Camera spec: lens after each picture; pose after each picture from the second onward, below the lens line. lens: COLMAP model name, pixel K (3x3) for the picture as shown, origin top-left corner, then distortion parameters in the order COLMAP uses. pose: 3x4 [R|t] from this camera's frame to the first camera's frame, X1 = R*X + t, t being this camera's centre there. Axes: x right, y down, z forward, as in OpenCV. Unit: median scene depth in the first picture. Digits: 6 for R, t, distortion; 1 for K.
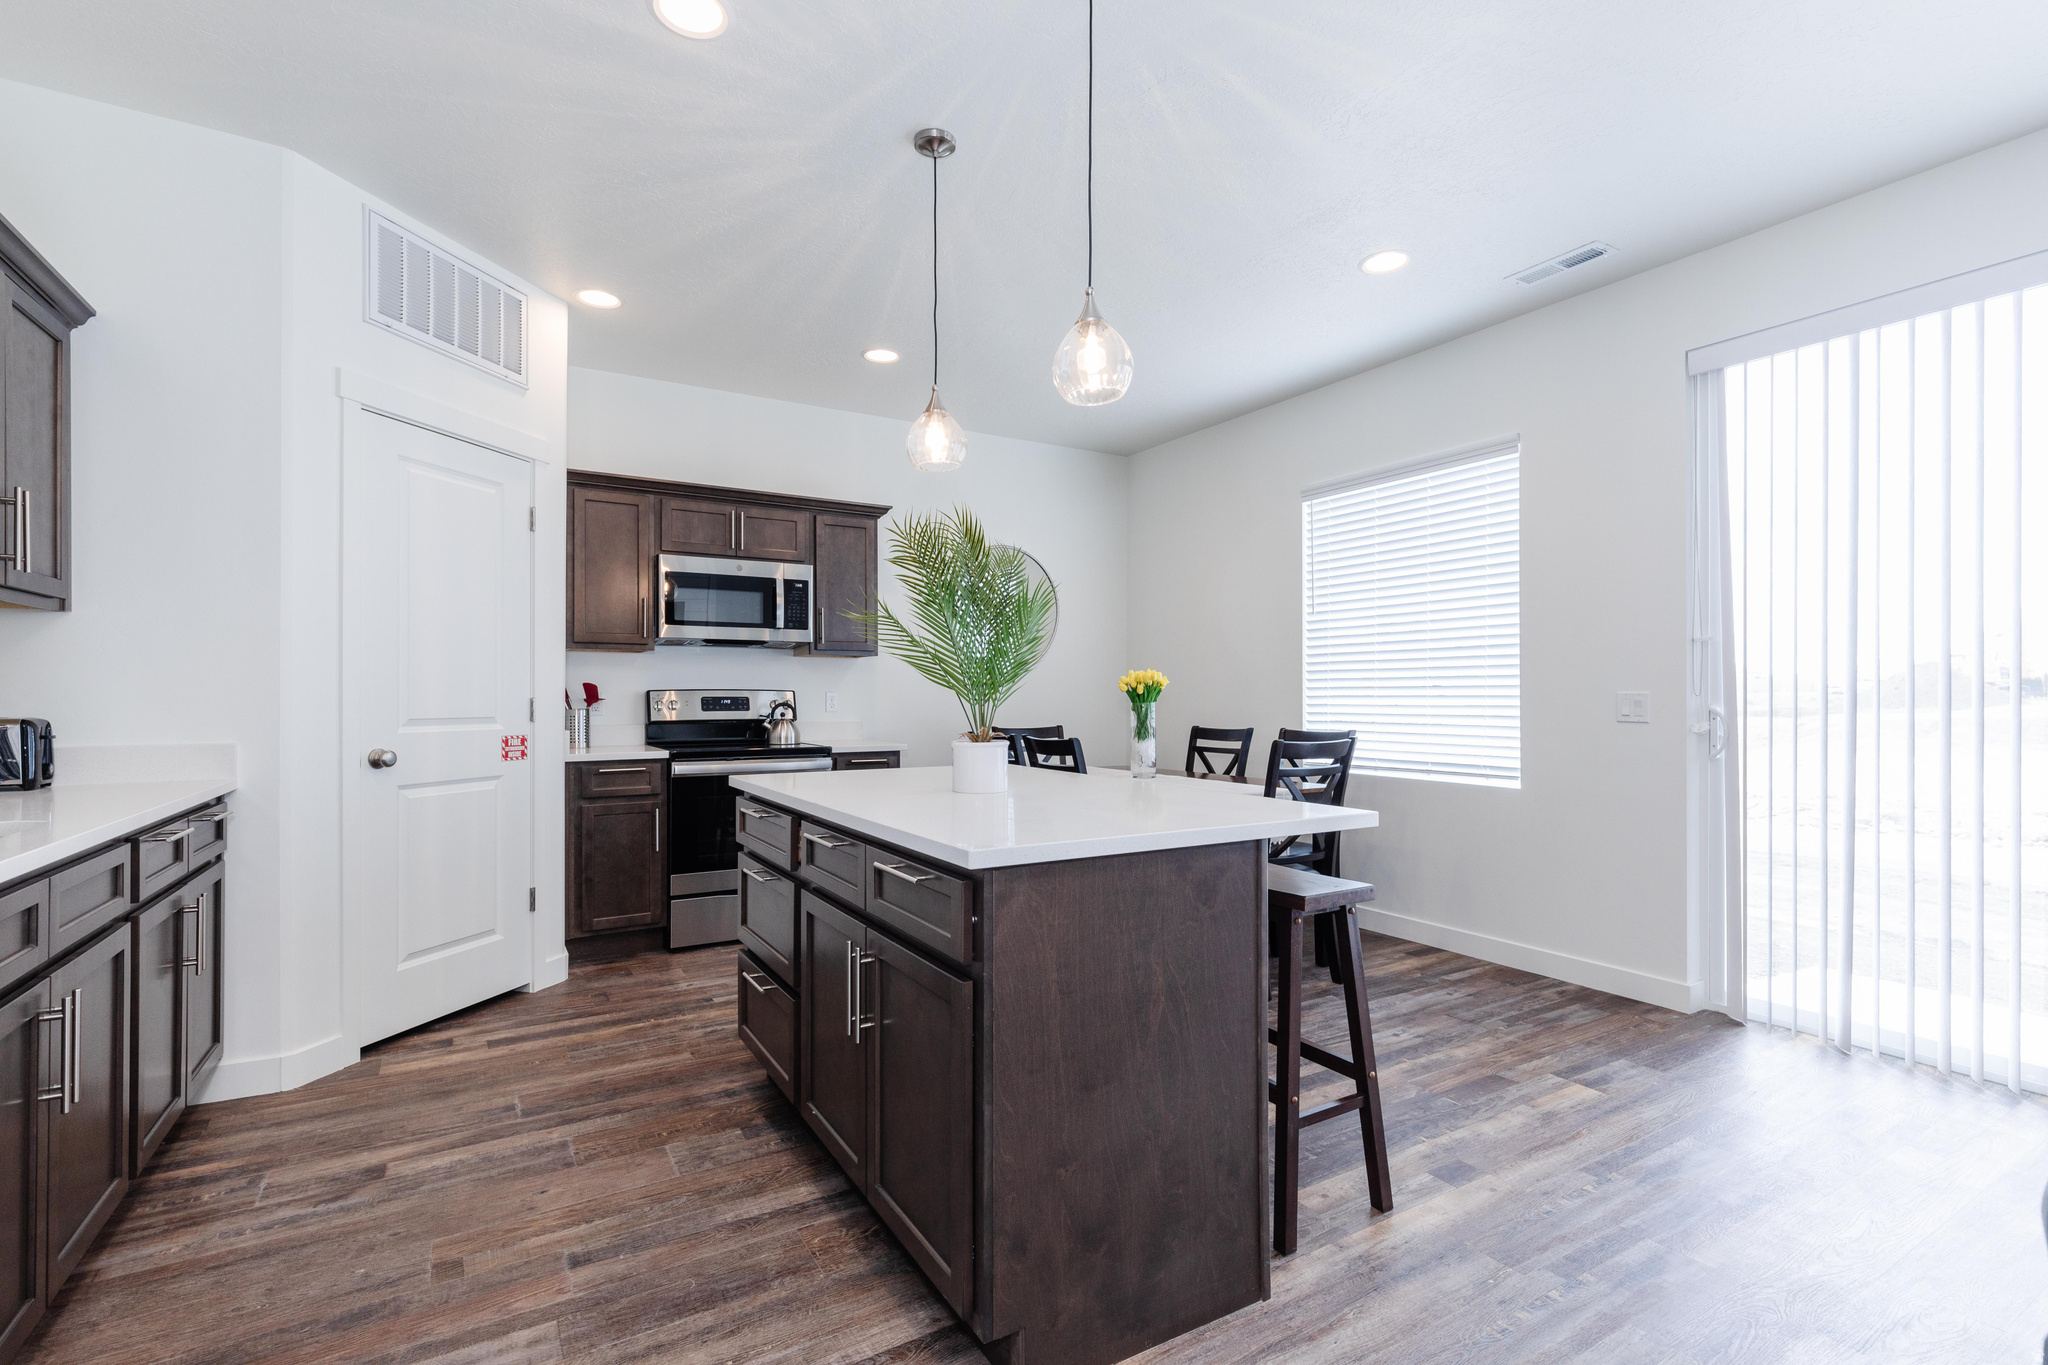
lens RADIAL K [[940.5, 0, 1023.1], [0, 940.5, 691.5], [0, 0, 1]] dist [0.002743, -0.000678]
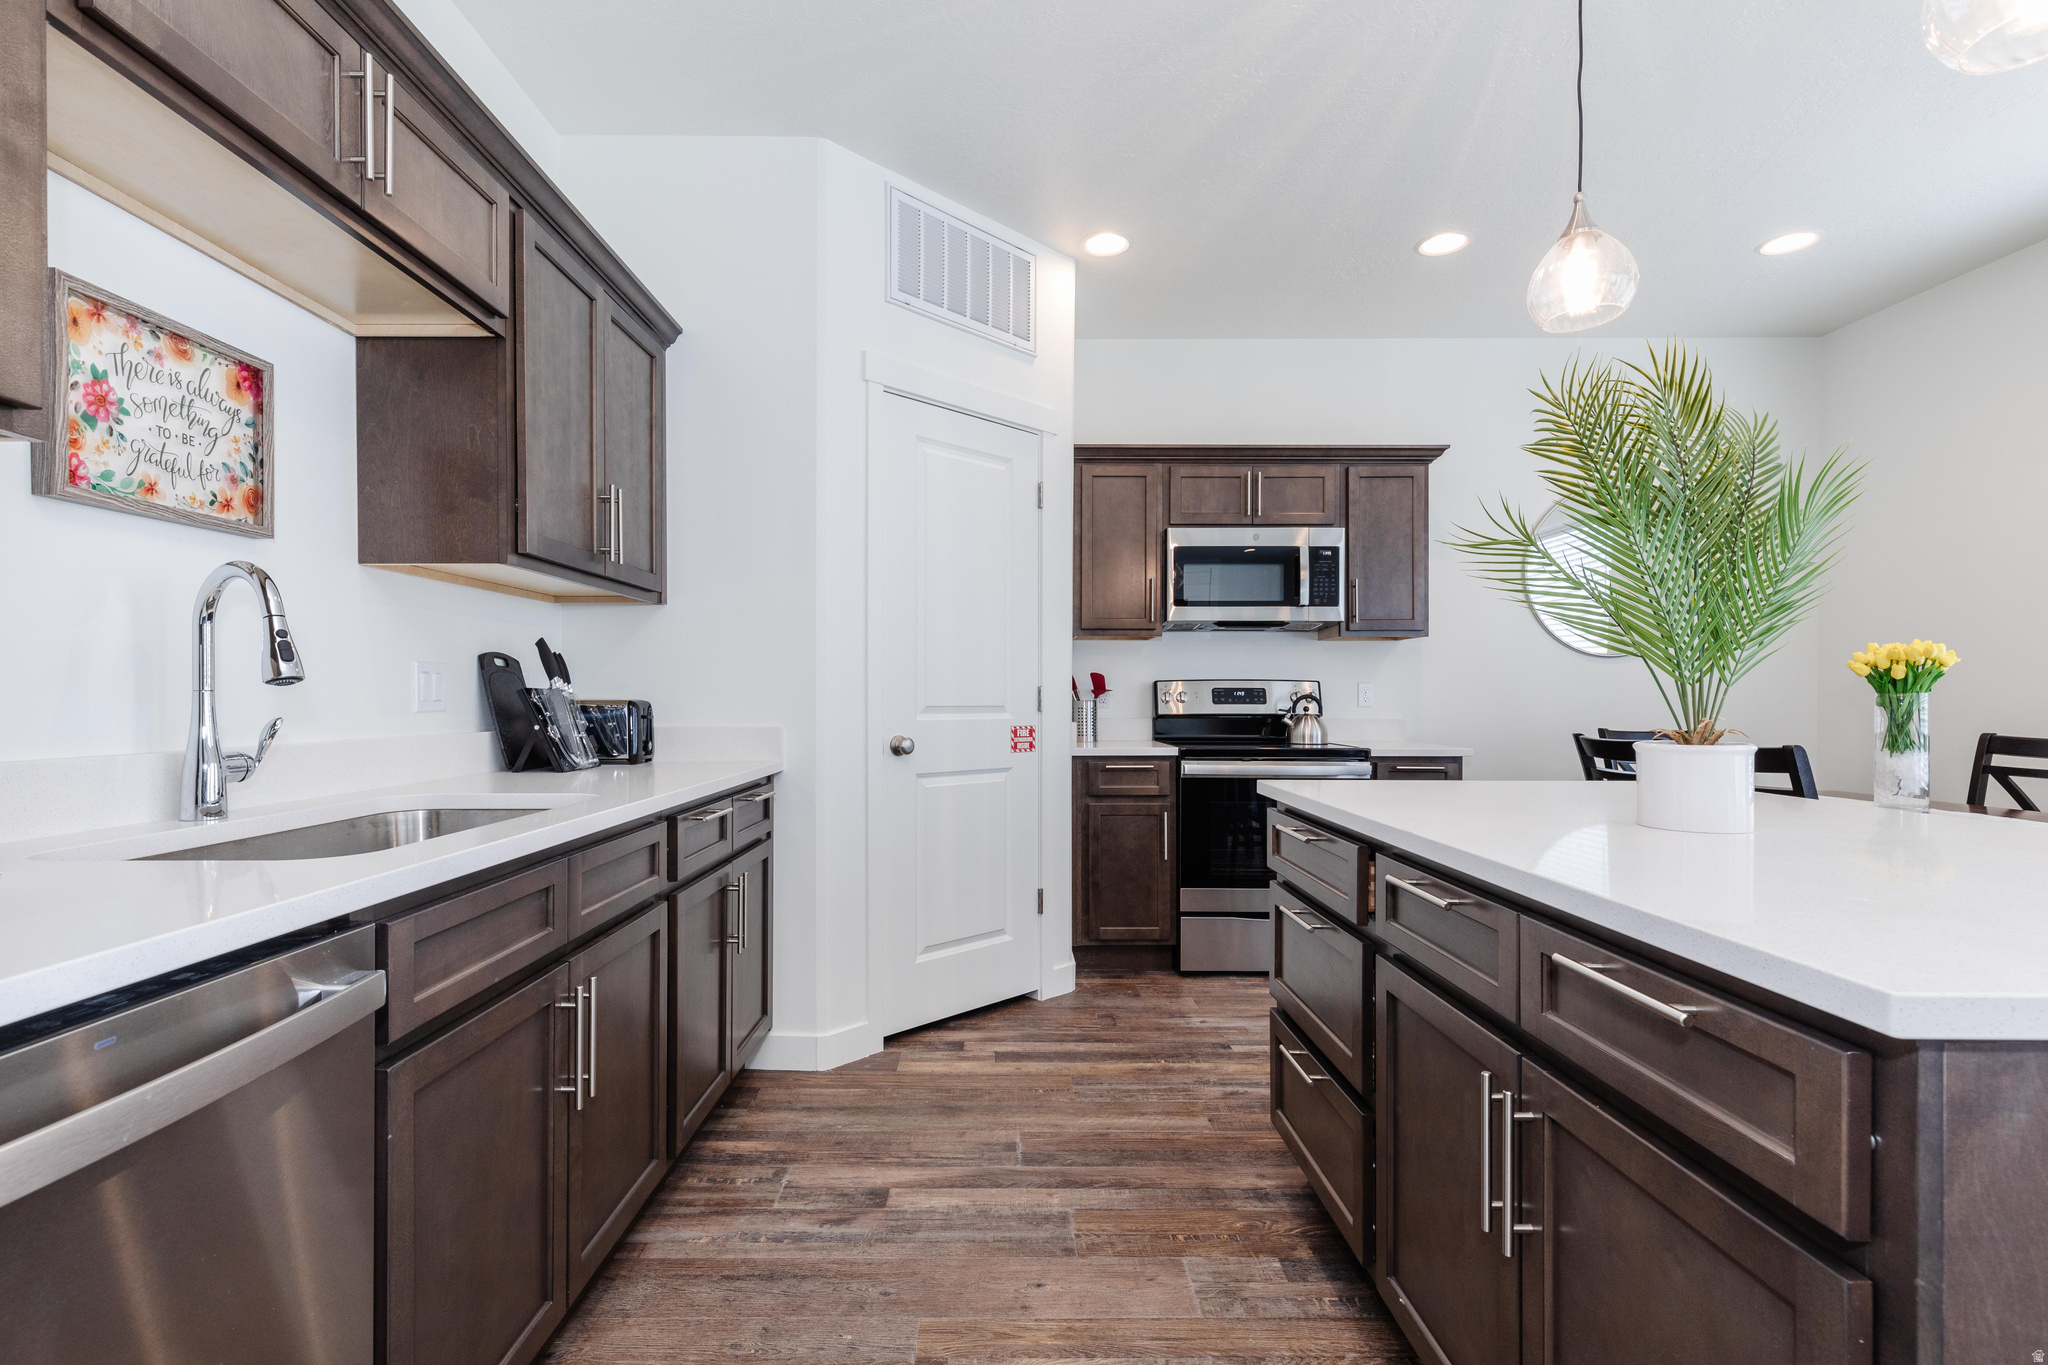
lens RADIAL K [[949.3, 0, 989.5], [0, 949.3, 700.1], [0, 0, 1]] dist [0.013656, -0.000366]
pose [[0.853115, 0.002695, -0.521715, -0.070408], [0.001135, 0.999975, 0.007022, 0.013743], [0.521721, -0.006582, 0.853091, 0.165698]]
